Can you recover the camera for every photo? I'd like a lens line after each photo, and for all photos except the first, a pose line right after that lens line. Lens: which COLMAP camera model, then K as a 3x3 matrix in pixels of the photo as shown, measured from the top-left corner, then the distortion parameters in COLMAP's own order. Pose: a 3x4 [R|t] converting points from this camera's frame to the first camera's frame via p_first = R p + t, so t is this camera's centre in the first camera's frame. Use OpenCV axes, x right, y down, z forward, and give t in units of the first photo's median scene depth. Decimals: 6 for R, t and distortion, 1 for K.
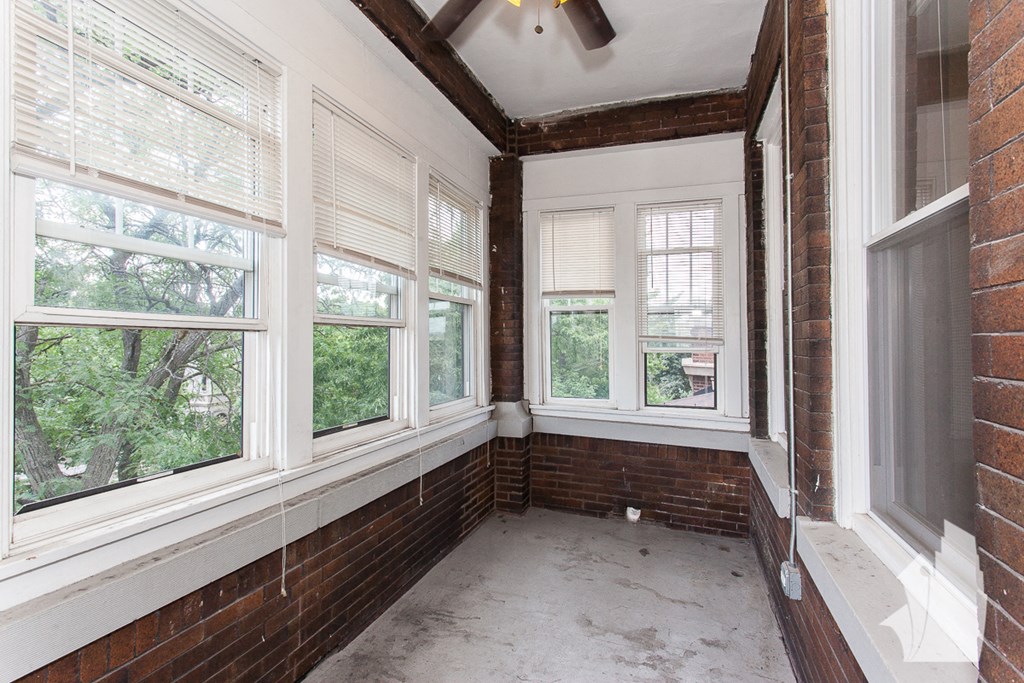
lens RADIAL K [[485.6, 0, 509.7], [0, 485.6, 338.2], [0, 0, 1]] dist [-0.002447, 0.000440]
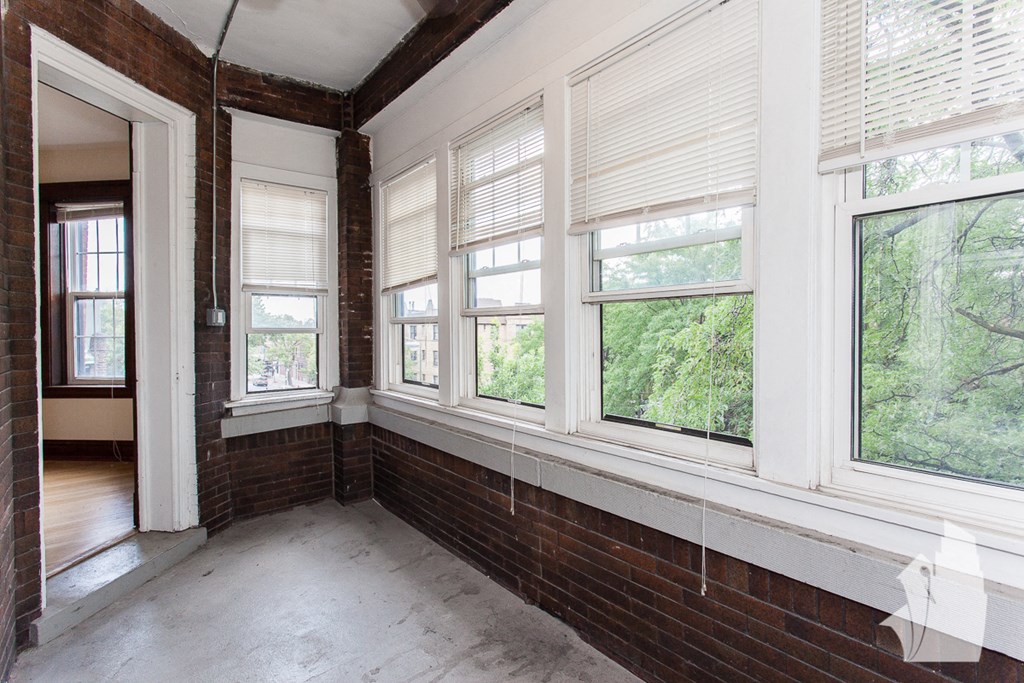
lens RADIAL K [[485.6, 0, 509.7], [0, 485.6, 338.2], [0, 0, 1]] dist [-0.002447, 0.000440]
pose [[-0.519700, 0.021587, -0.854076, 0.555030], [0.015611, 0.999754, 0.015770, 0.024881], [0.854206, -0.005137, -0.519909, 1.415591]]
